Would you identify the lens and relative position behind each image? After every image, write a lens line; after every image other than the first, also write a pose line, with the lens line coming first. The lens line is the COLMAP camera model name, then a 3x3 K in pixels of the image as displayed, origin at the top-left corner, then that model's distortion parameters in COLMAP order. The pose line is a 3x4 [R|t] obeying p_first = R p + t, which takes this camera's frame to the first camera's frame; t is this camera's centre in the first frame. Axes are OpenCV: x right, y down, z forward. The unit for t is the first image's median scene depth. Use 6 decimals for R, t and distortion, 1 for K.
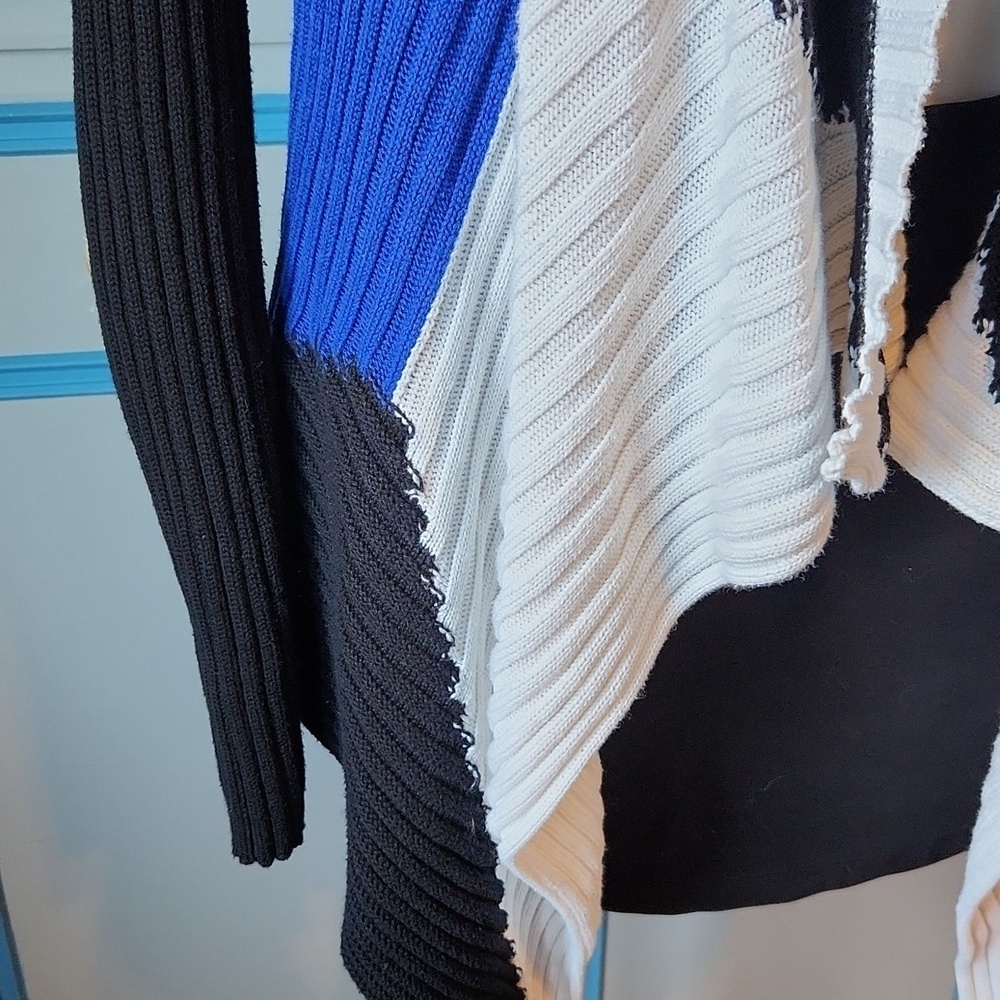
lens RADIAL K [[1495.4, 0, 487.4], [0, 1495.4, 526.1], [0, 0, 1]] dist [0.066913, 0.000000]
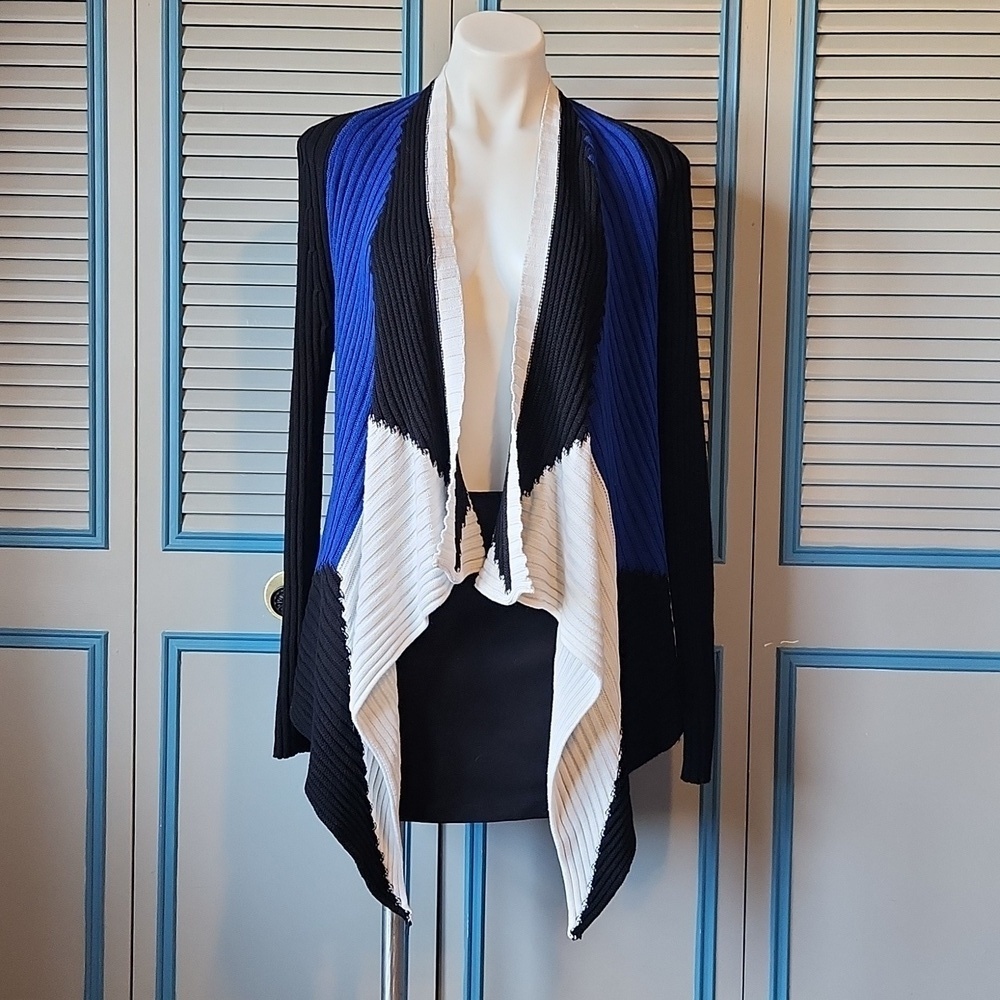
lens RADIAL K [[1495.4, 0, 517.1], [0, 1495.4, 521.9], [0, 0, 1]] dist [0.066913, 0.000000]
pose [[0.988856, 0.024246, -0.146888, 0.819842], [-0.089936, 0.883556, -0.459609, 1.316121], [0.118640, 0.467697, 0.875890, -1.931163]]
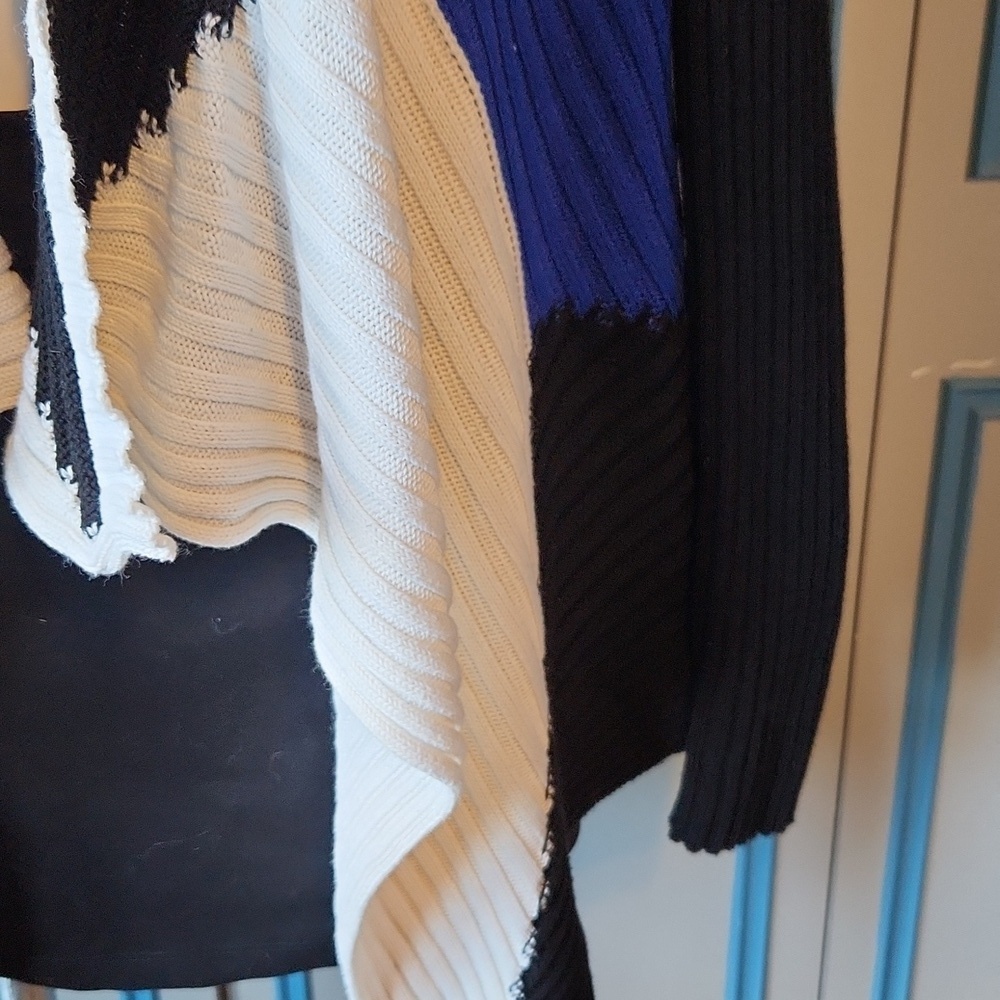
lens RADIAL K [[1495.4, 0, 495.1], [0, 1495.4, 499.0], [0, 0, 1]] dist [0.066913, 0.000000]
pose [[0.985151, 0.054870, -0.162687, 0.702203], [-0.068235, 0.994636, -0.077732, 0.022053], [0.157550, 0.087678, 0.983611, 0.113261]]
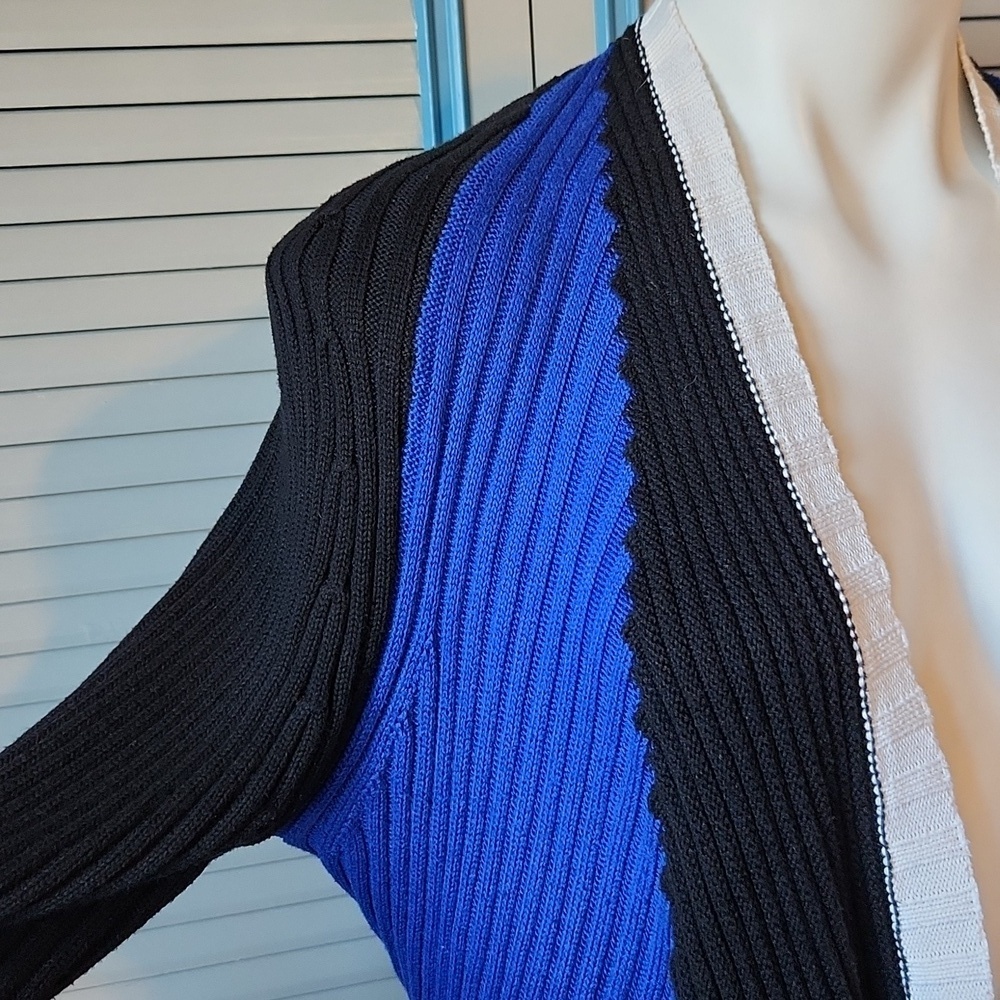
lens RADIAL K [[1495.4, 0, 499.5], [0, 1495.4, 498.5], [0, 0, 1]] dist [0.066913, 0.000000]
pose [[0.994565, -0.081722, 0.064514, -0.133003], [0.098848, 0.935760, -0.338500, -0.443764], [-0.032707, 0.343037, 0.938752, -0.370345]]
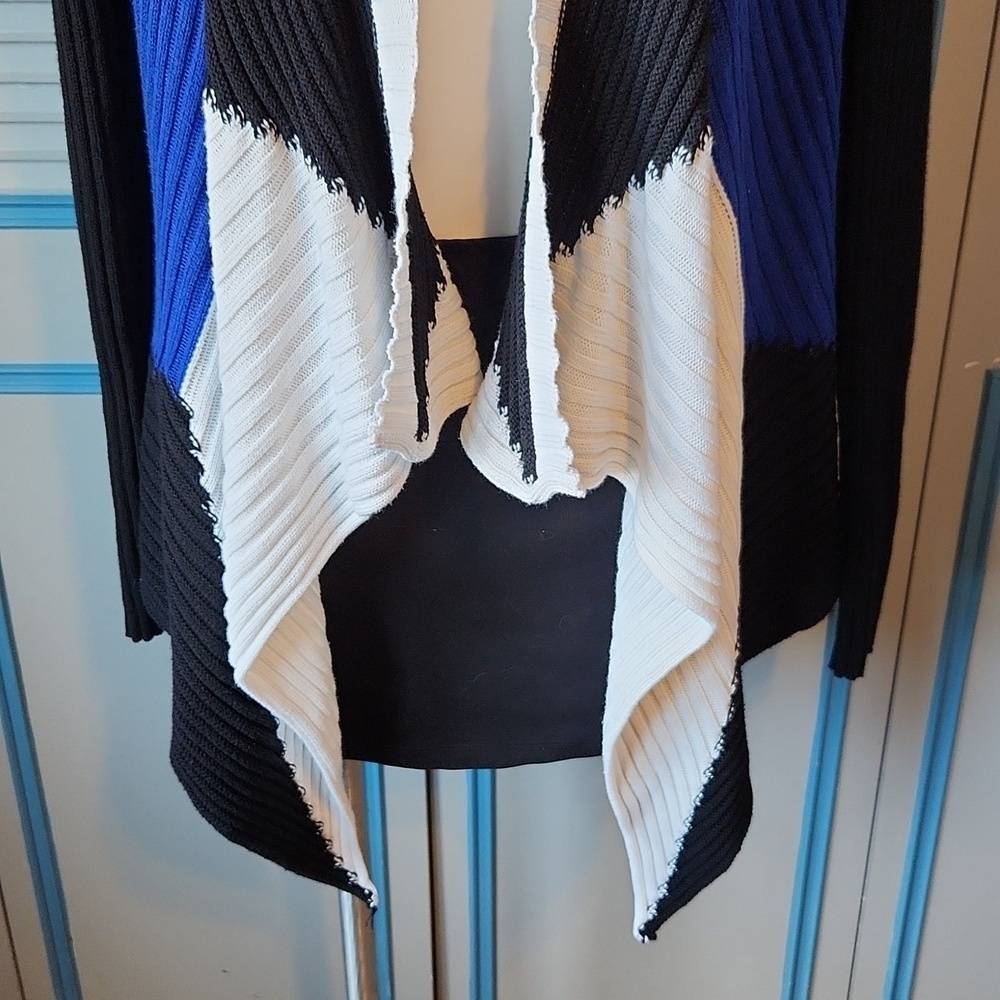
lens RADIAL K [[1495.4, 0, 494.0], [0, 1495.4, 523.9], [0, 0, 1]] dist [0.066913, 0.000000]
pose [[0.987457, 0.067493, -0.142734, 0.522796], [-0.072663, 0.996865, -0.031323, 0.085082], [0.140172, 0.041302, 0.989265, -0.591978]]
